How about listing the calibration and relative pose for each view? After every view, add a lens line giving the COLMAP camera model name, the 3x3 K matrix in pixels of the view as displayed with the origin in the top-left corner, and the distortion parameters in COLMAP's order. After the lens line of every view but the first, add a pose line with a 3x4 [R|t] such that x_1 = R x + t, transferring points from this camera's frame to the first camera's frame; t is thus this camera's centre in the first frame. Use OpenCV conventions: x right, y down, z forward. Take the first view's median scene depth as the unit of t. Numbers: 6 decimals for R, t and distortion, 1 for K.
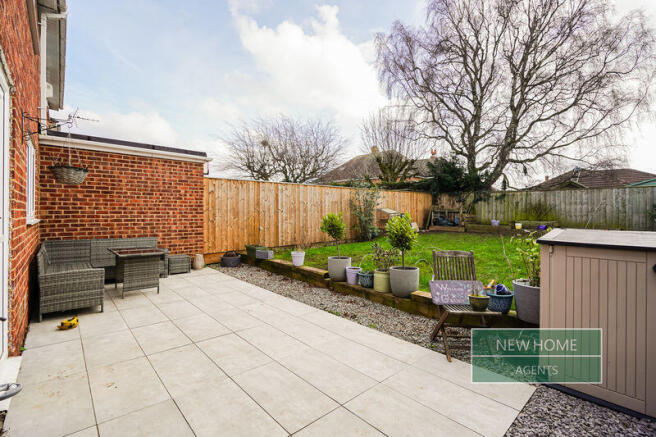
lens RADIAL K [[306.9, 0, 328.3], [0, 306.9, 217.8], [0, 0, 1]] dist [-0.000775, 0.001096]
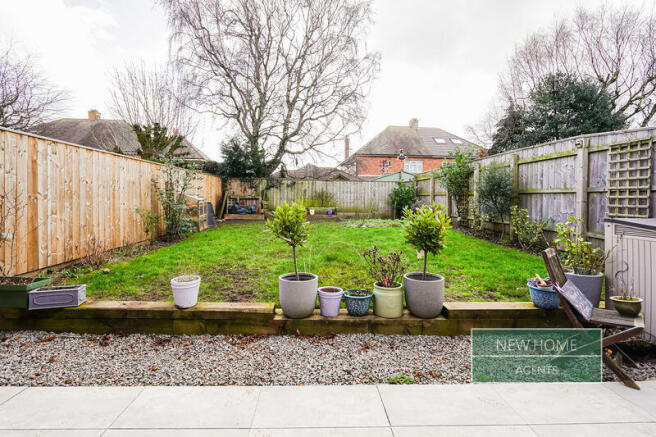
lens RADIAL K [[306.9, 0, 324.2], [0, 306.9, 197.9], [0, 0, 1]] dist [-0.000775, 0.001096]
pose [[0.644390, 0.006259, 0.764672, -0.162861], [0.008012, 0.999856, -0.014936, -0.005620], [-0.764655, 0.015751, 0.644247, 0.239648]]
